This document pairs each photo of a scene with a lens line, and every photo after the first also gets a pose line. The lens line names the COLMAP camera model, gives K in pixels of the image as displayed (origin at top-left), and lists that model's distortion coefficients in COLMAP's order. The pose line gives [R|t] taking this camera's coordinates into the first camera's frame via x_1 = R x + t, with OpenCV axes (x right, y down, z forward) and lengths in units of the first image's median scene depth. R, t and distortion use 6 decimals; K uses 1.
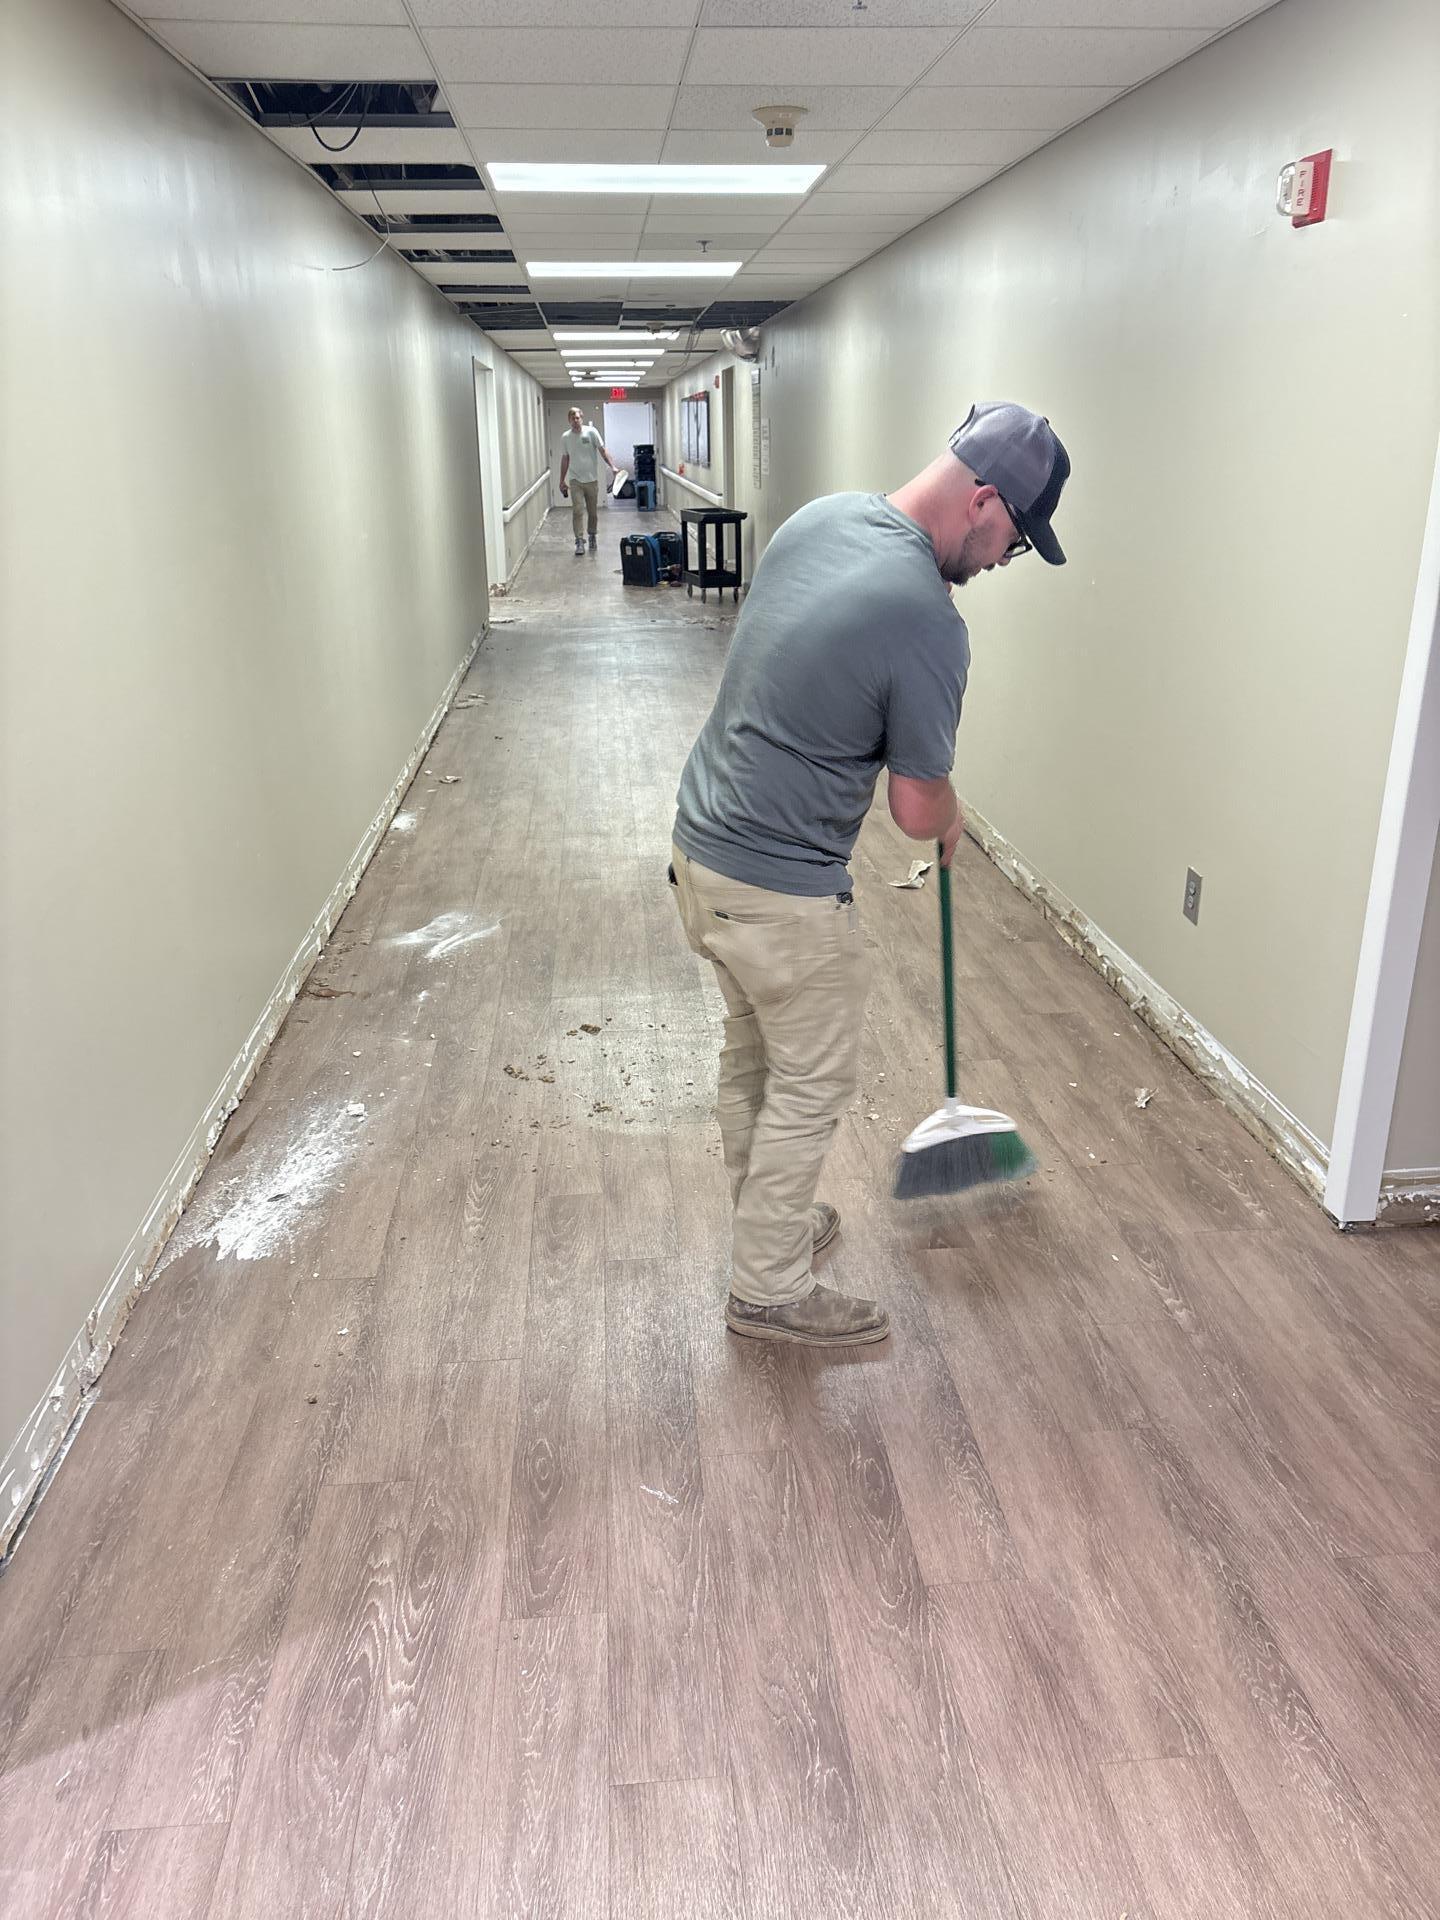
lens RADIAL K [[1480.9, 0, 720.0], [0, 1480.9, 960.0], [0, 0, 1]] dist [0.003541, -0.001848]
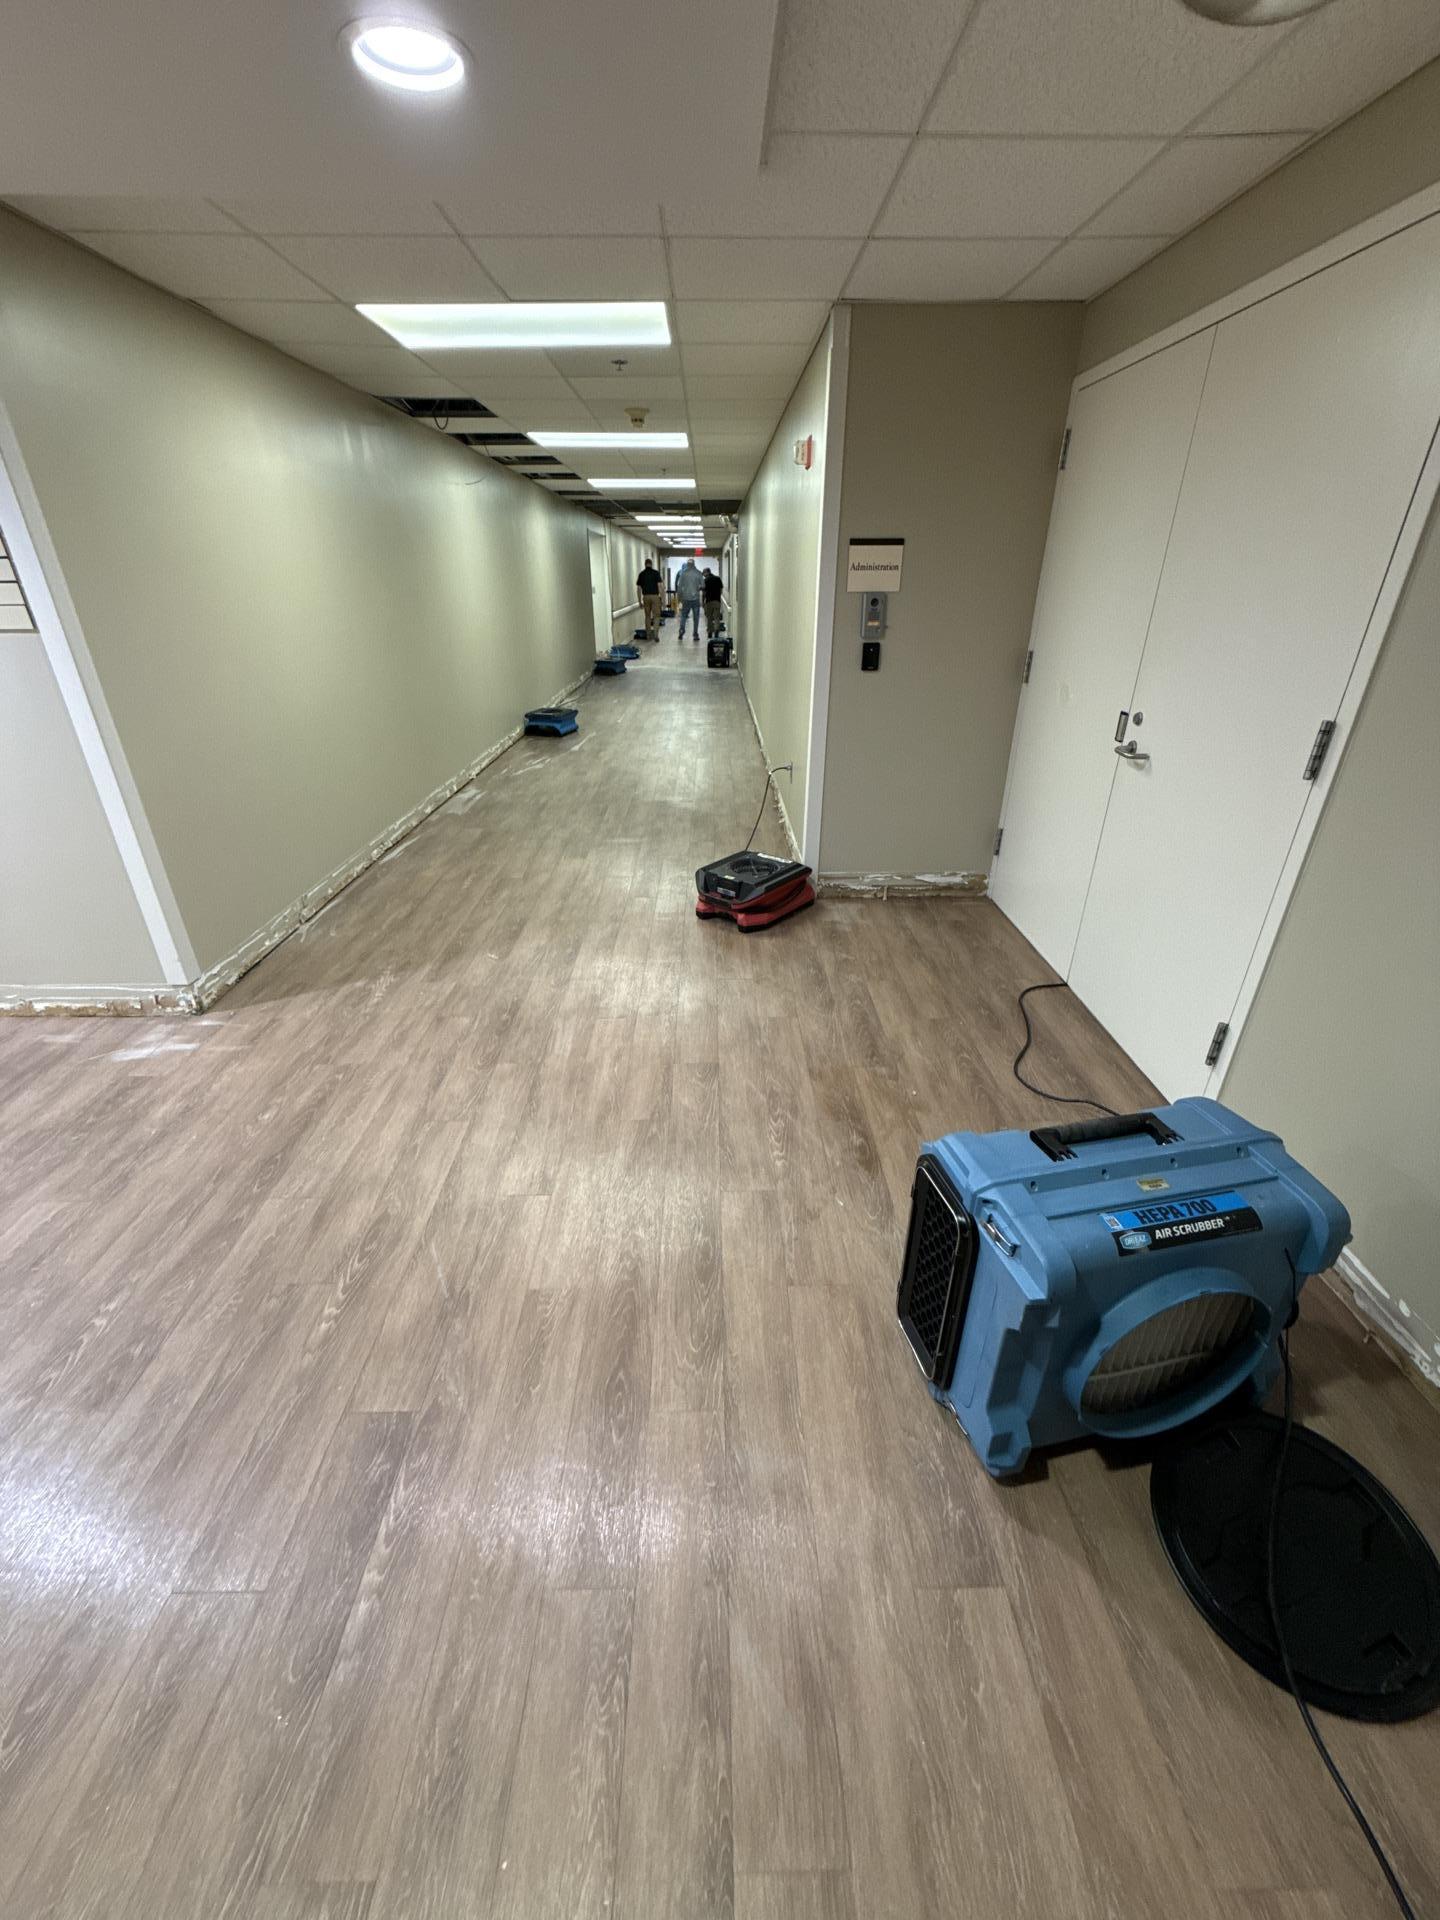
lens RADIAL K [[776.3, 0, 720.0], [0, 776.3, 960.0], [0, 0, 1]] dist [-0.001940, -0.000194]
pose [[0.997354, 0.040940, -0.060073, 0.332426], [-0.033571, 0.992336, 0.118920, 0.125084], [0.064482, -0.116589, 0.991085, -0.296235]]
